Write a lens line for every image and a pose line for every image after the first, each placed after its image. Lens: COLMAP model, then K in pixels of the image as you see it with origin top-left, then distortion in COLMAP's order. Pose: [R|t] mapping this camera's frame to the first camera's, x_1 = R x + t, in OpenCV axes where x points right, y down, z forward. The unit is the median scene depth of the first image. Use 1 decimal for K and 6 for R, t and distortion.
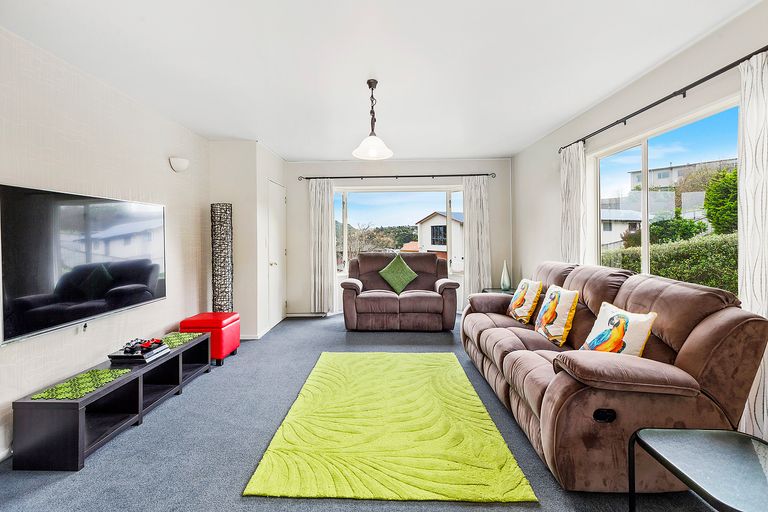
lens RADIAL K [[337.9, 0, 384.3], [0, 337.9, 221.0], [0, 0, 1]] dist [0.013816, 0.000067]
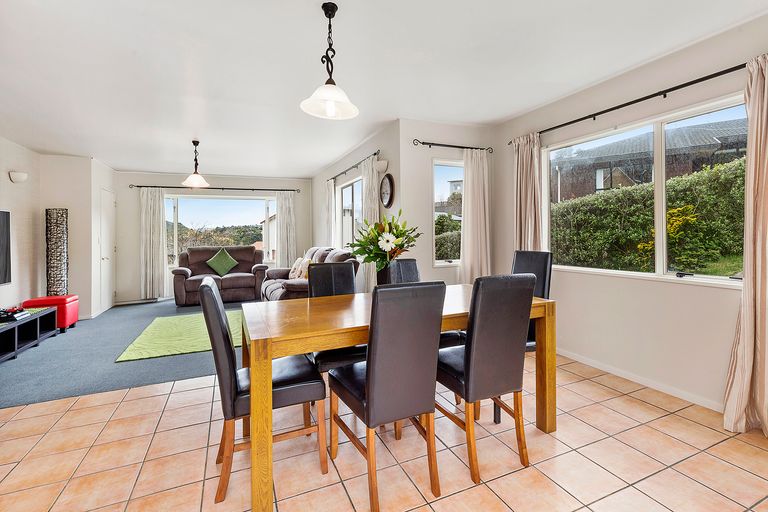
lens RADIAL K [[337.9, 0, 384.3], [0, 337.9, 221.0], [0, 0, 1]] dist [0.013816, 0.000067]
pose [[0.905976, 0.005471, 0.423294, 0.058734], [-0.006132, 0.999981, 0.000200, -0.012003], [-0.423285, -0.002777, 0.905992, -0.536340]]
